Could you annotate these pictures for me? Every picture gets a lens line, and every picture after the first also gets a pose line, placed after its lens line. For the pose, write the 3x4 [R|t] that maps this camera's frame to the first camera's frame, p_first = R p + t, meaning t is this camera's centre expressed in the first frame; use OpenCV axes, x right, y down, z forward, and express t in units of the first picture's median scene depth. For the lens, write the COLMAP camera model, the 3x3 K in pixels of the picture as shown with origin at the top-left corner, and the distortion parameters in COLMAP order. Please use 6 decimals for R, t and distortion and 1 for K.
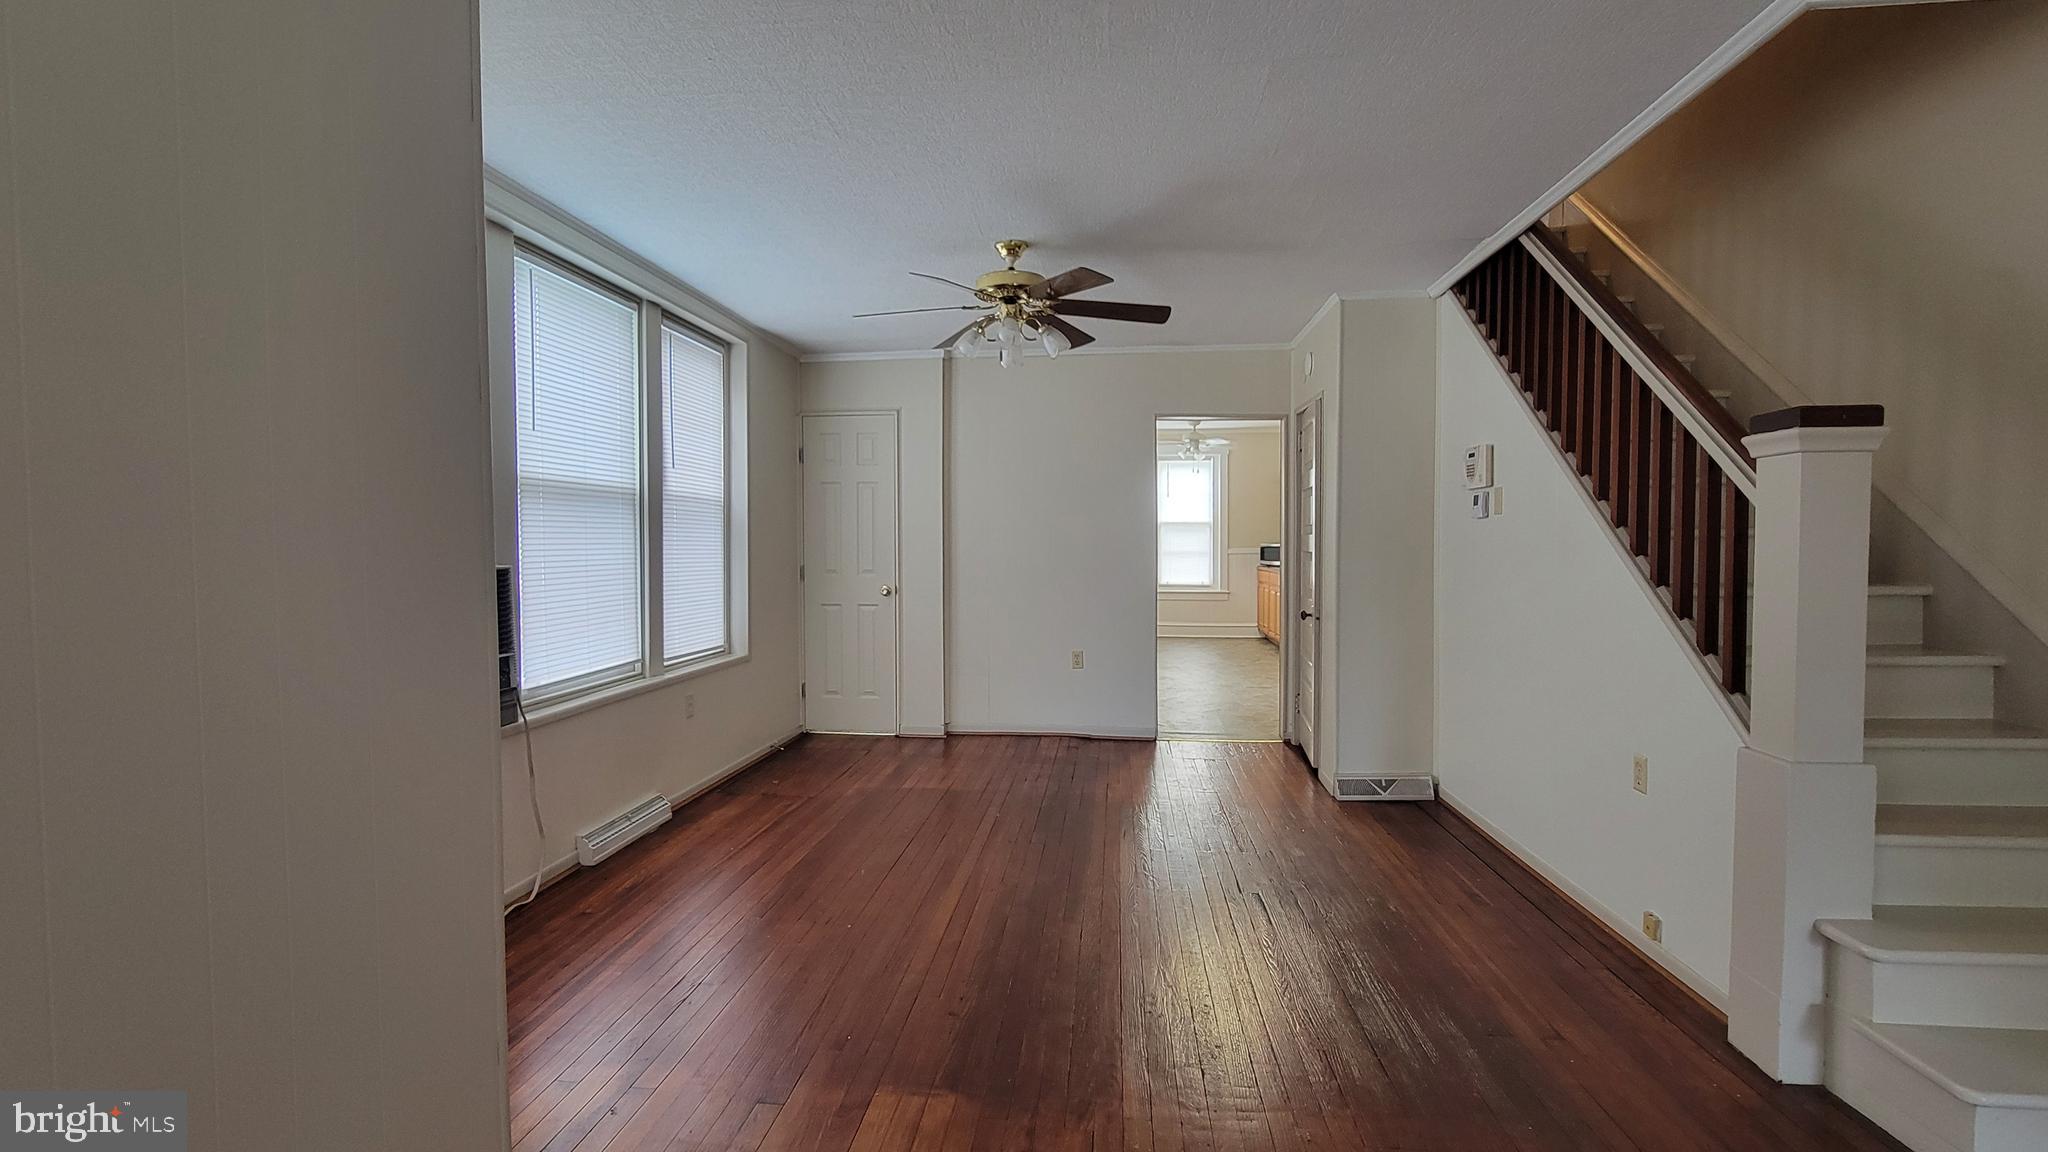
lens RADIAL K [[834.2, 0, 1016.7], [0, 834.2, 571.4], [0, 0, 1]] dist [0.000872, 0.000000]
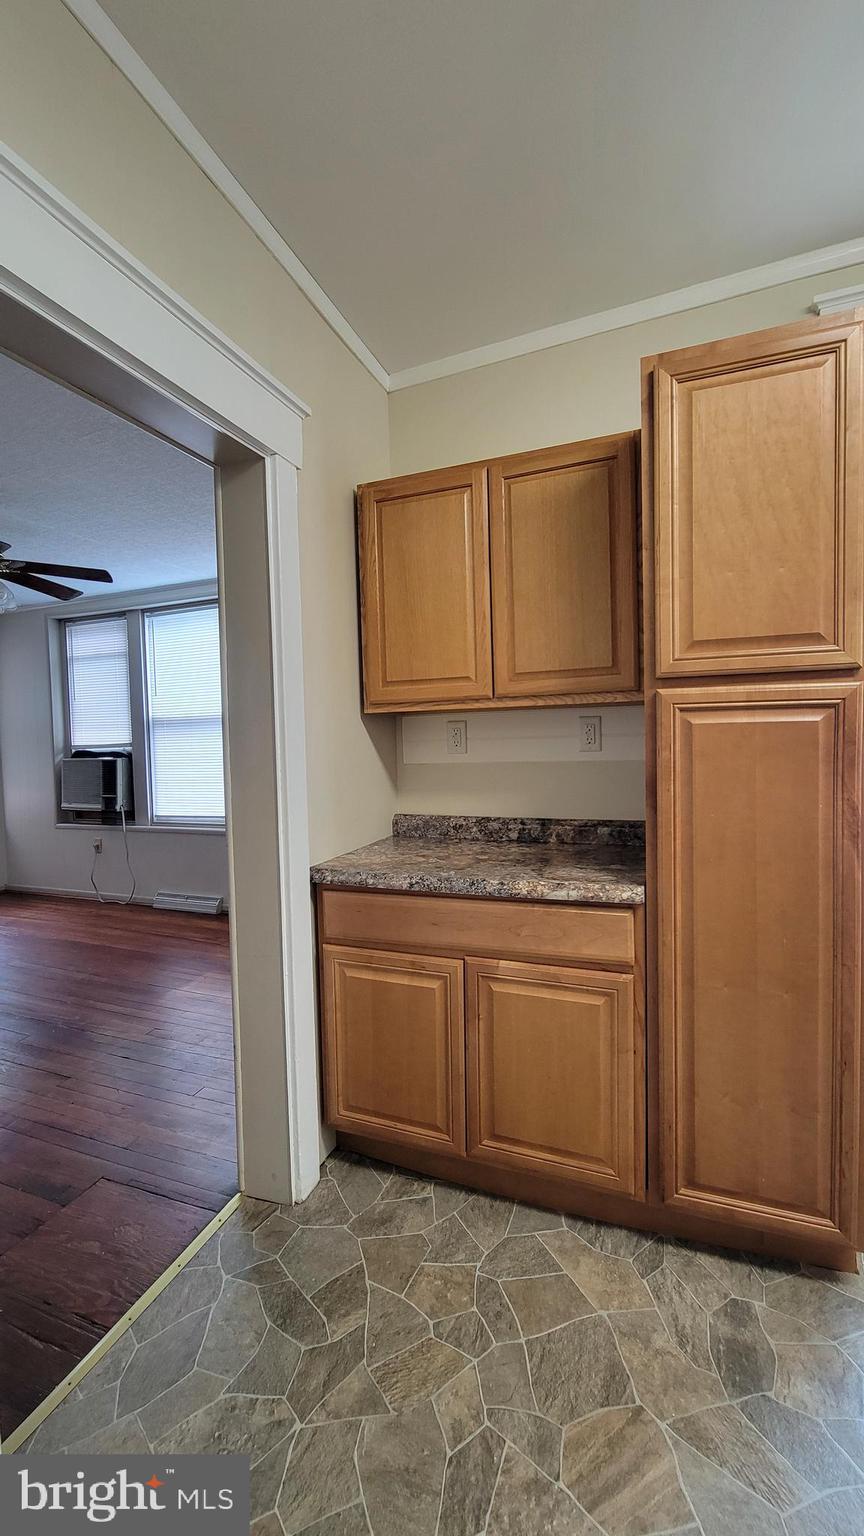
lens RADIAL K [[625.6, 0, 437.3], [0, 625.6, 760.3], [0, 0, 1]] dist [0.000872, 0.000000]
pose [[-0.246287, 0.049069, -0.967954, 0.716235], [-0.004847, 0.998643, 0.051858, -0.079629], [0.969185, 0.017464, -0.245715, 1.875499]]
